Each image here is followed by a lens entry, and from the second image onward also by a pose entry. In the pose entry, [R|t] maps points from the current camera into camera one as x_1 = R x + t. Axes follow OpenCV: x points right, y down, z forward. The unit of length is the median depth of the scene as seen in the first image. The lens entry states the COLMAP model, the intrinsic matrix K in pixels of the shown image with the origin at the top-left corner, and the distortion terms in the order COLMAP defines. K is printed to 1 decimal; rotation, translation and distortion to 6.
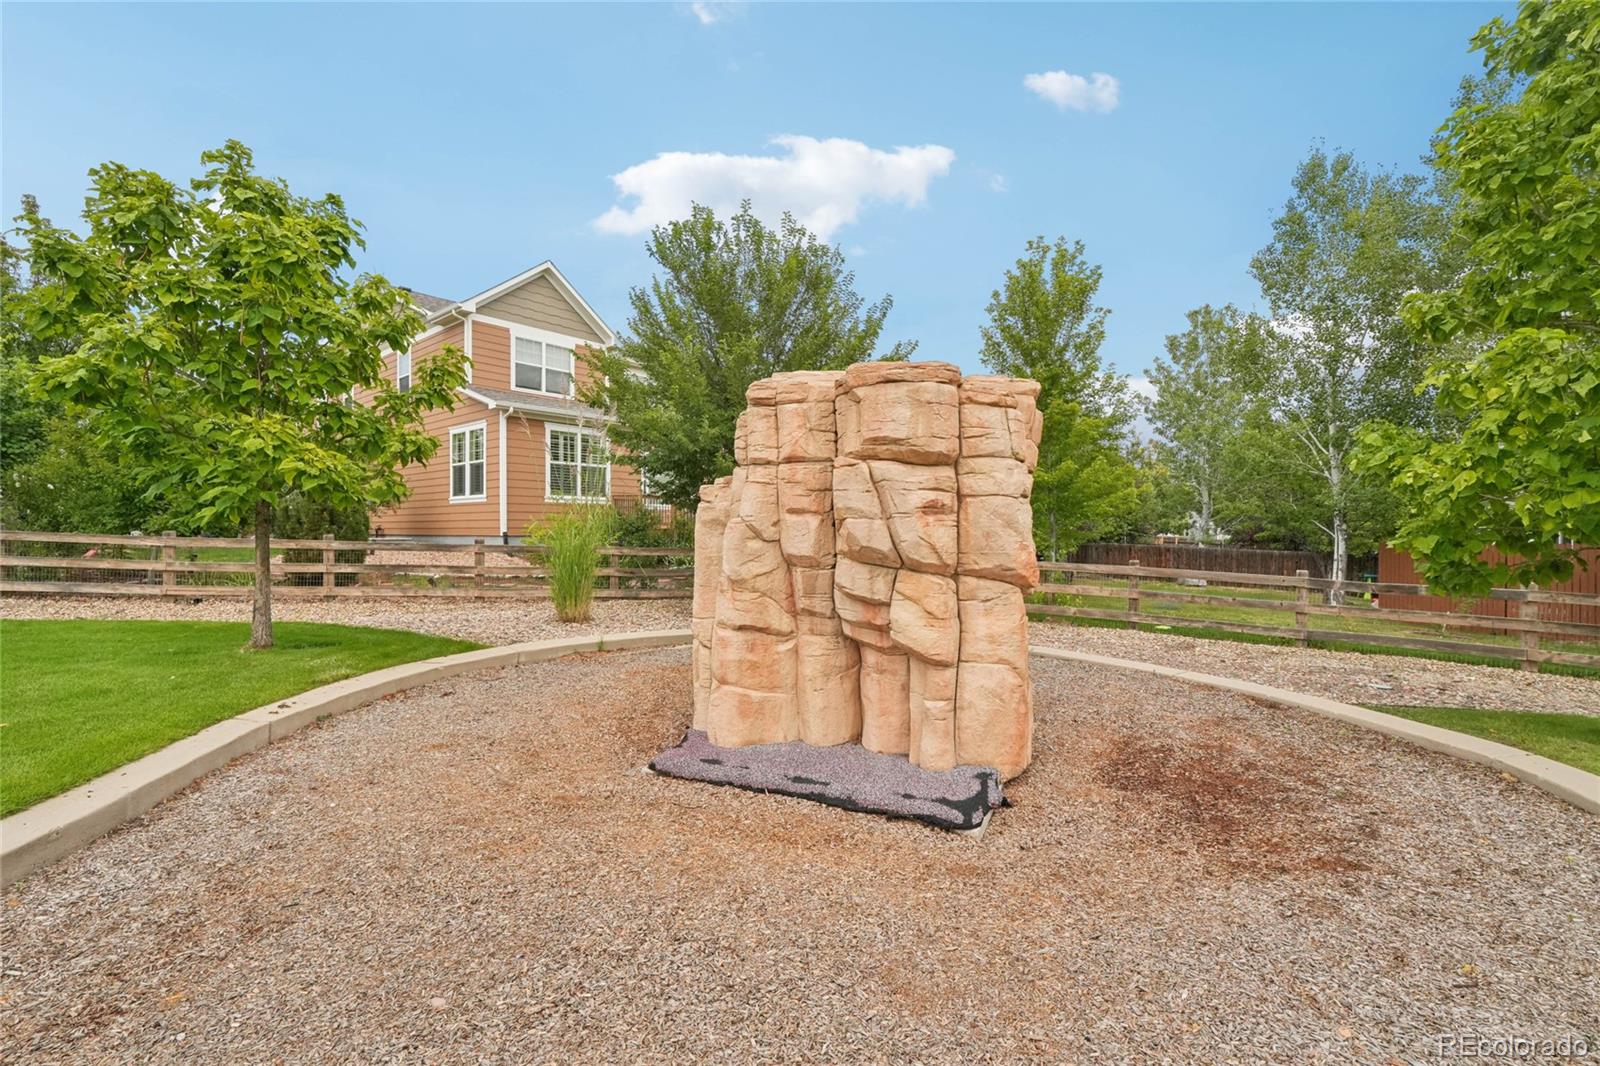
lens RADIAL K [[679.1, 0, 800.4], [0, 679.1, 526.2], [0, 0, 1]] dist [0.000245, -0.000041]
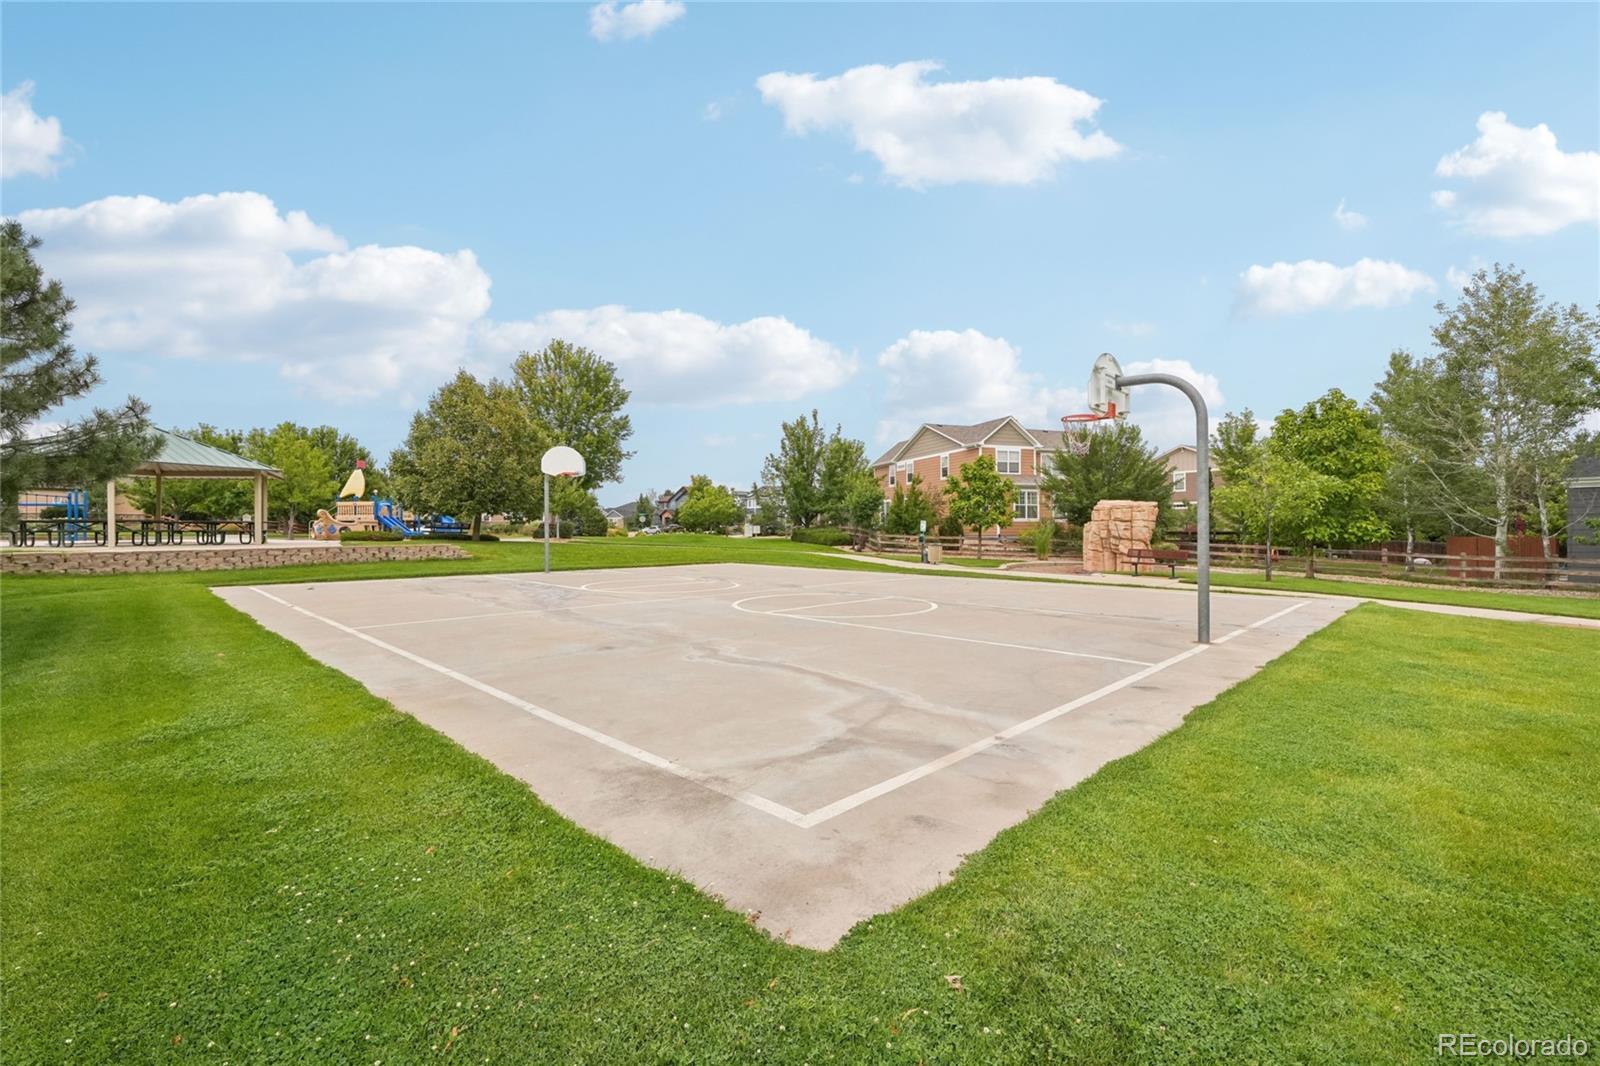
lens RADIAL K [[679.1, 0, 800.6], [0, 679.1, 527.3], [0, 0, 1]] dist [0.000245, -0.000041]
pose [[0.863887, 0.000365, -0.503685, 0.304630], [-0.002466, 0.999991, -0.003505, -0.005816], [0.503679, 0.004271, 0.863880, -2.349527]]
